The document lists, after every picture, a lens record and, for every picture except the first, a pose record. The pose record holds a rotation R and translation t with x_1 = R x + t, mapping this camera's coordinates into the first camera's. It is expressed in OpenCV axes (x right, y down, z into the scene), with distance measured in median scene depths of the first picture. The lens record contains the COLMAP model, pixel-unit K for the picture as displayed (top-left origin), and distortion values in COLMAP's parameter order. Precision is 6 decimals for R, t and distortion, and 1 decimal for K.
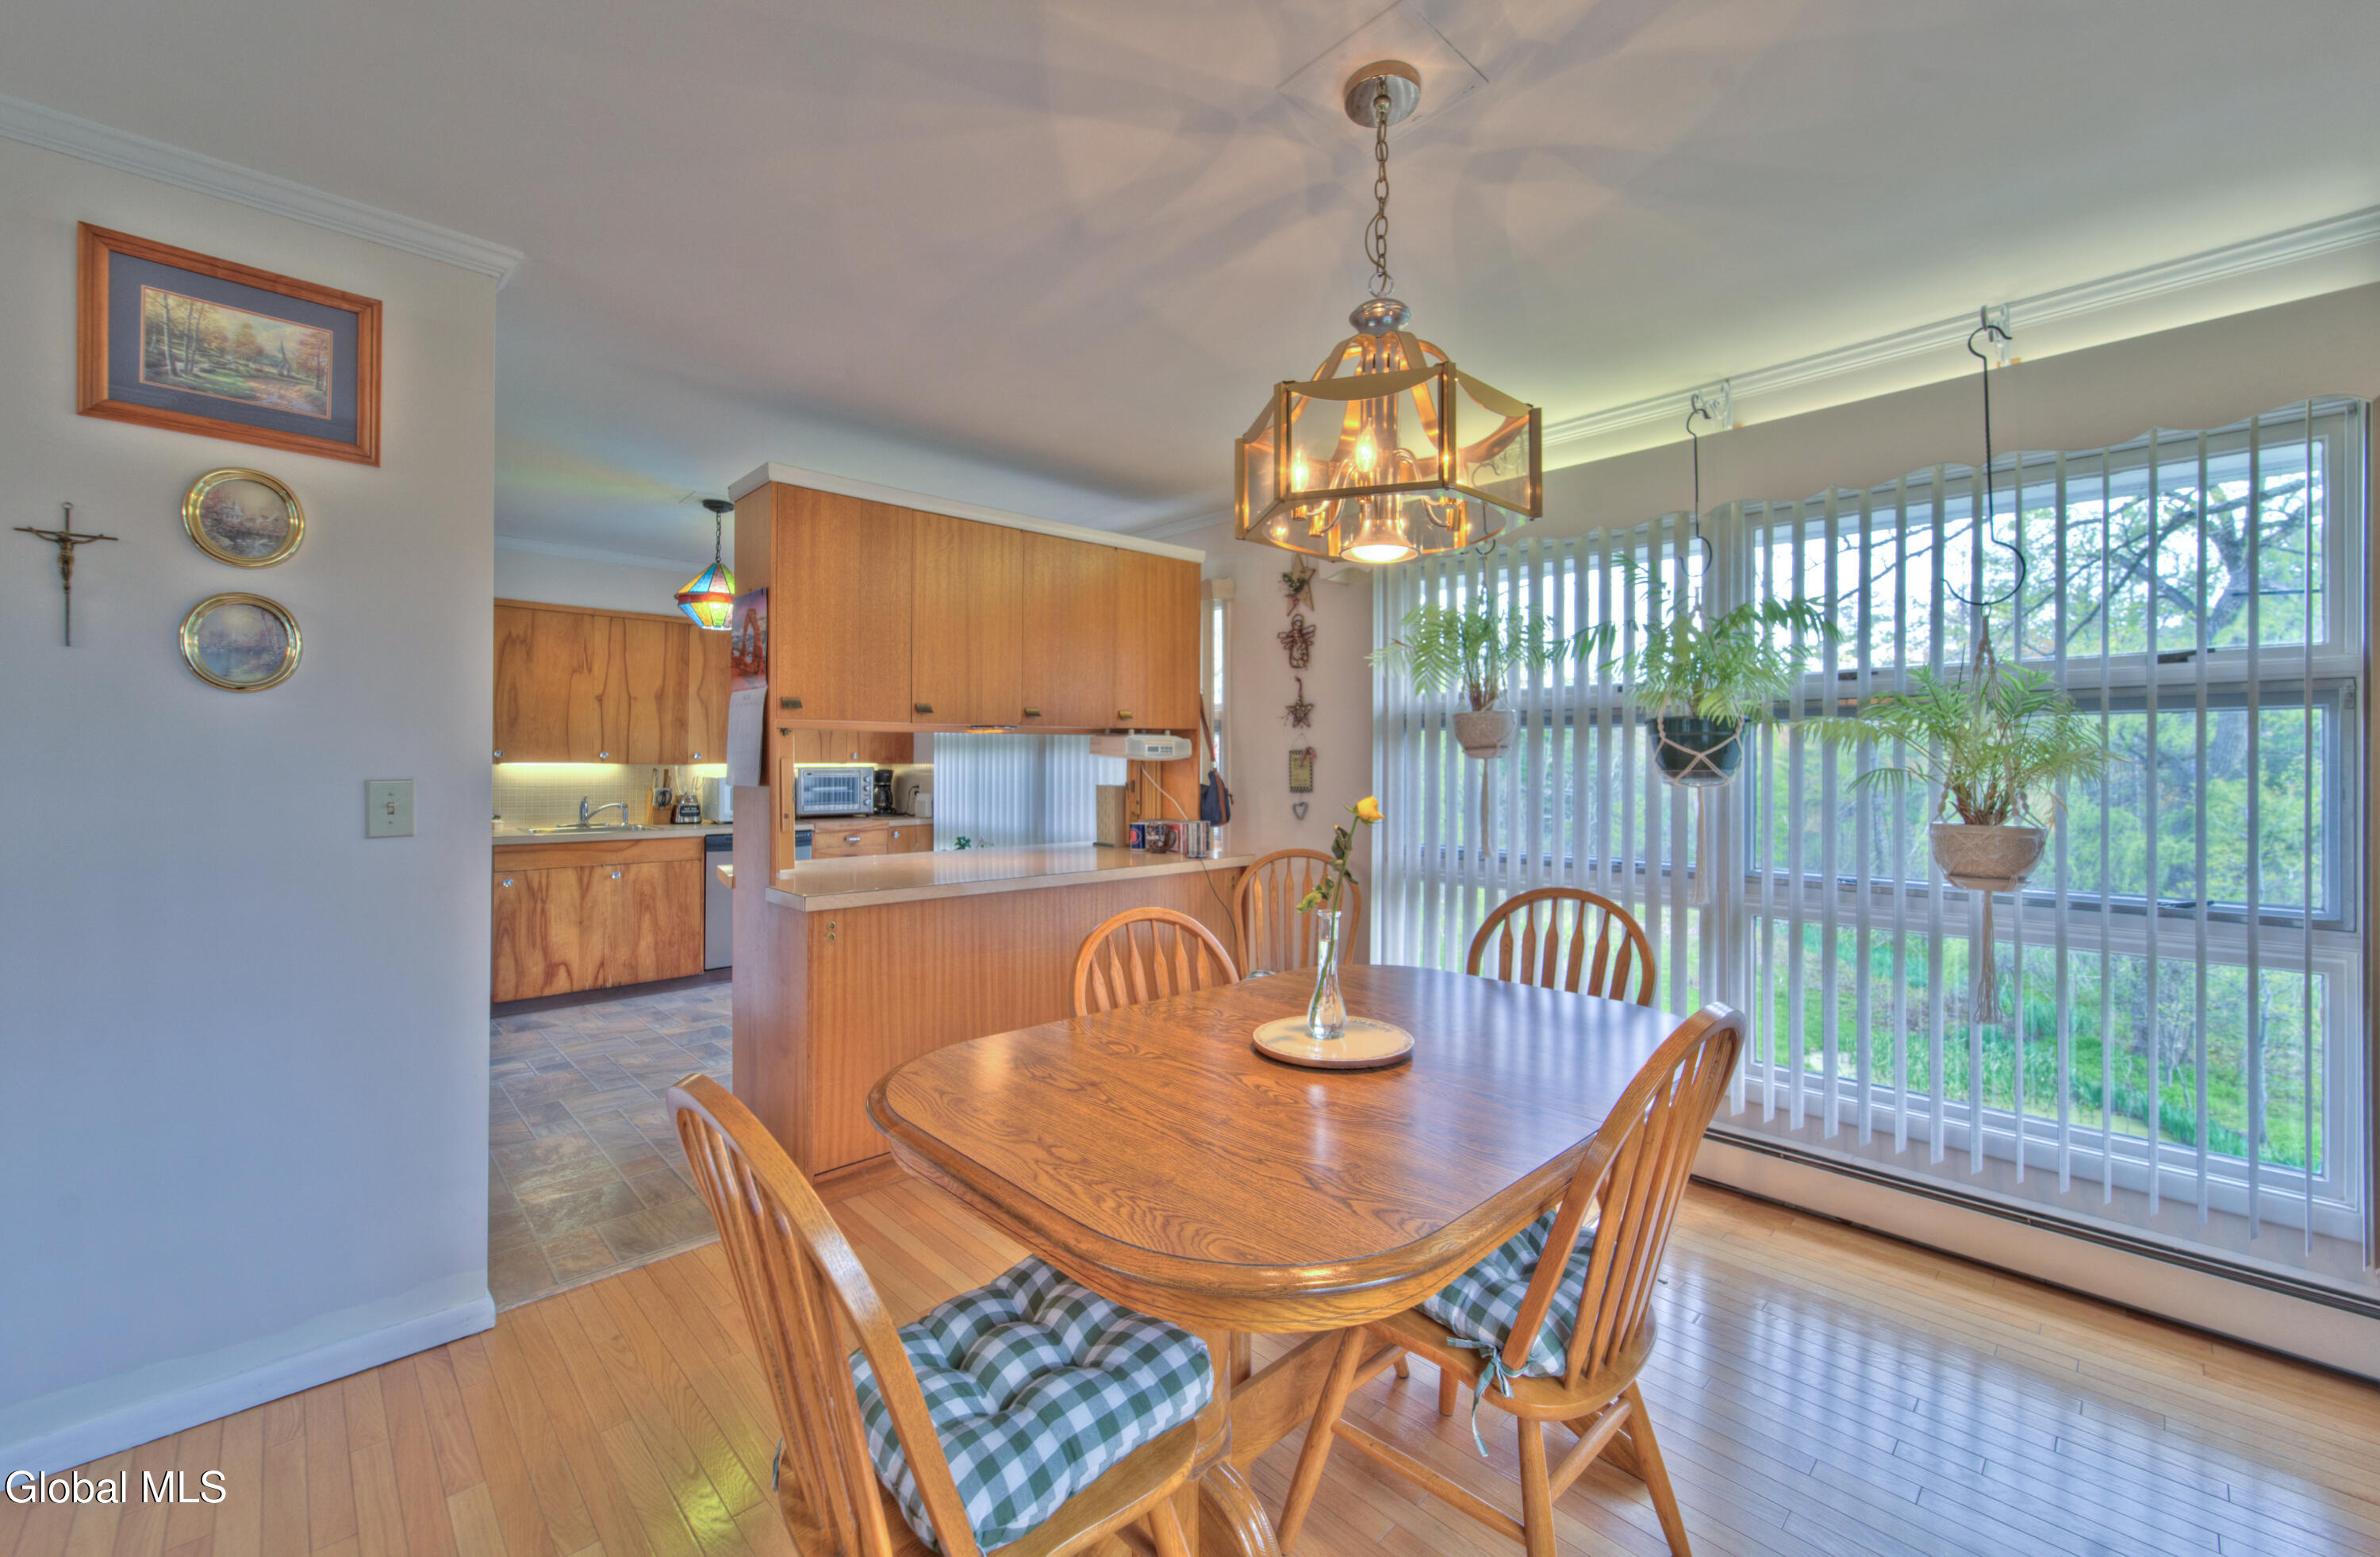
lens RADIAL K [[970.5, 0, 1136.6], [0, 970.5, 764.7], [0, 0, 1]] dist [-0.001022, -0.004229]
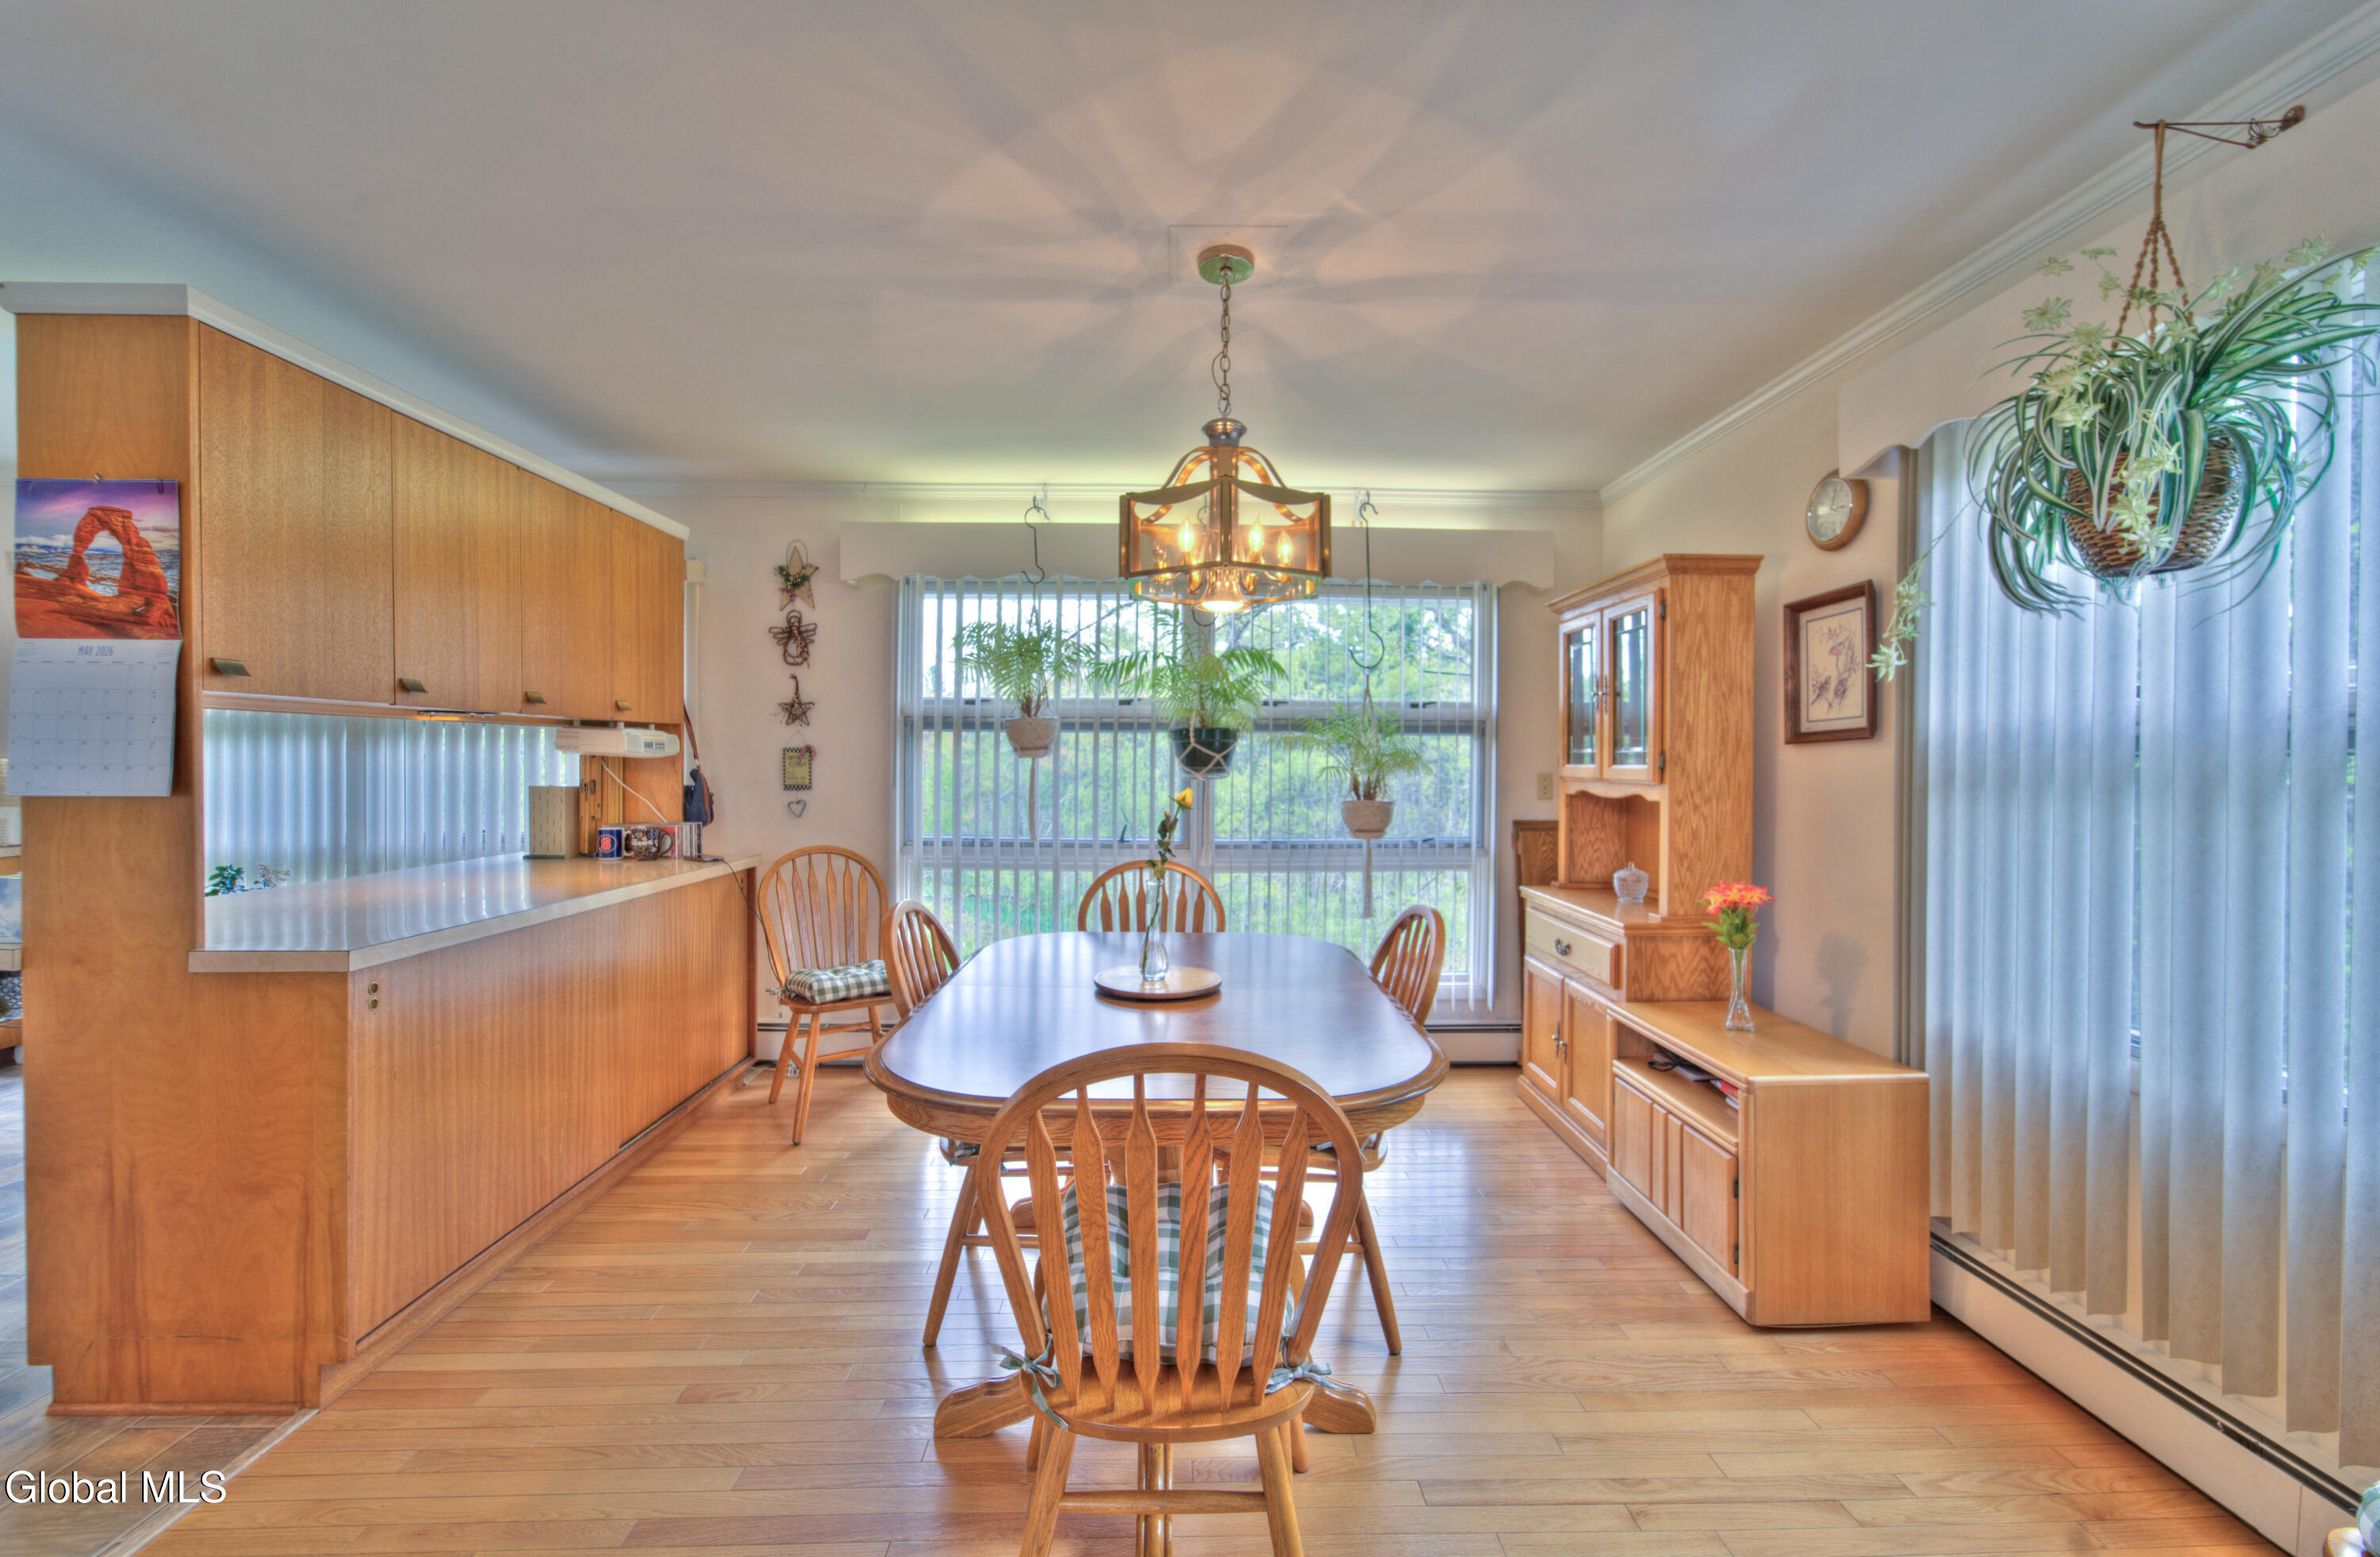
lens RADIAL K [[970.5, 0, 1158.1], [0, 970.5, 775.3], [0, 0, 1]] dist [-0.001022, -0.004229]
pose [[0.656059, -0.007581, 0.754671, -0.341746], [-0.000999, 0.999940, 0.010914, 0.001976], [-0.754709, -0.007914, 0.656012, 0.073316]]
